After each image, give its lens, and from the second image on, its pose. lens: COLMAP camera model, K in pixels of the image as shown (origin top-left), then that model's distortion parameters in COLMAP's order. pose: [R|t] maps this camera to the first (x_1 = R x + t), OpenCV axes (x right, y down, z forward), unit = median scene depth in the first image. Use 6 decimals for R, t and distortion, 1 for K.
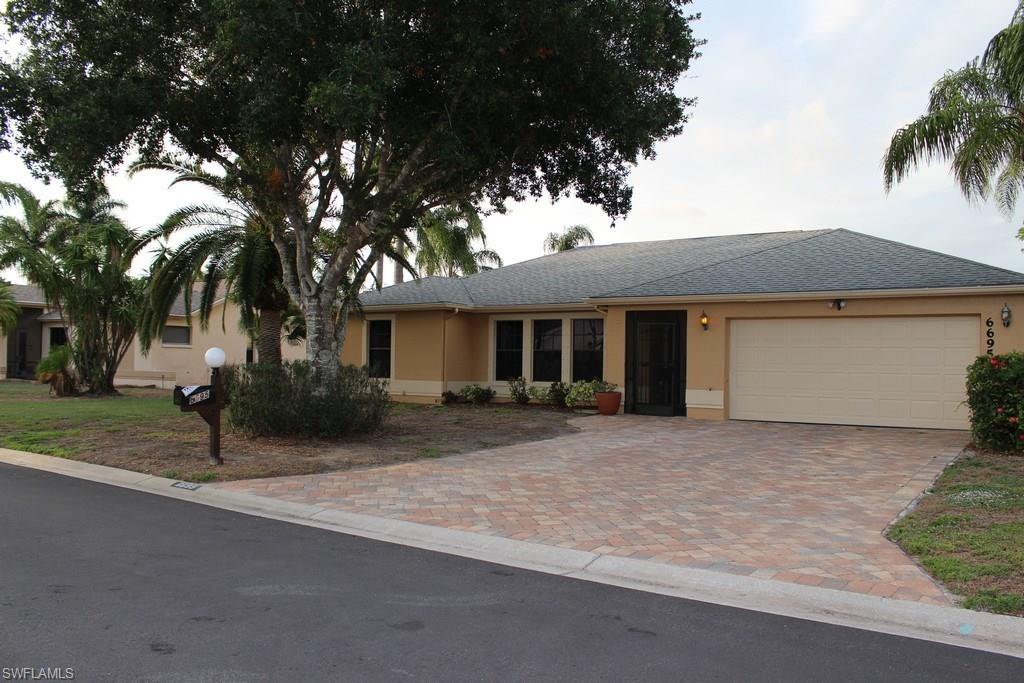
lens RADIAL K [[865.2, 0, 511.2], [0, 865.2, 335.5], [0, 0, 1]] dist [-0.079019, 0.027872]
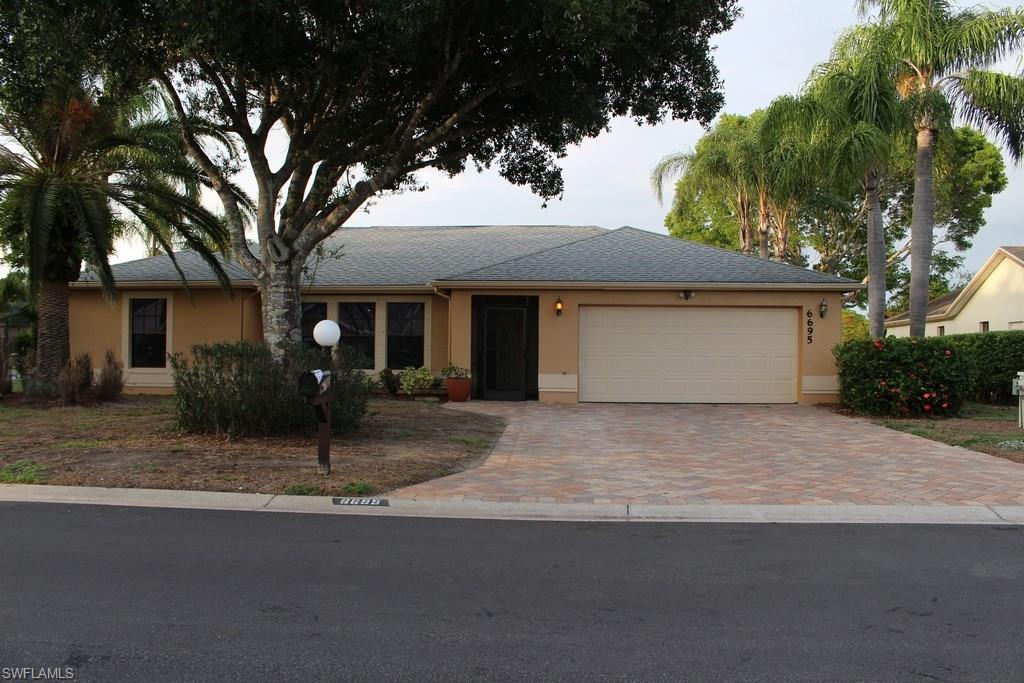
lens RADIAL K [[865.2, 0, 511.8], [0, 865.2, 347.1], [0, 0, 1]] dist [-0.079019, 0.027872]
pose [[0.845234, 0.000770, 0.534395, -0.388126], [-0.011935, 0.999777, 0.017437, 0.014025], [-0.534262, -0.021116, 0.845055, 0.163937]]
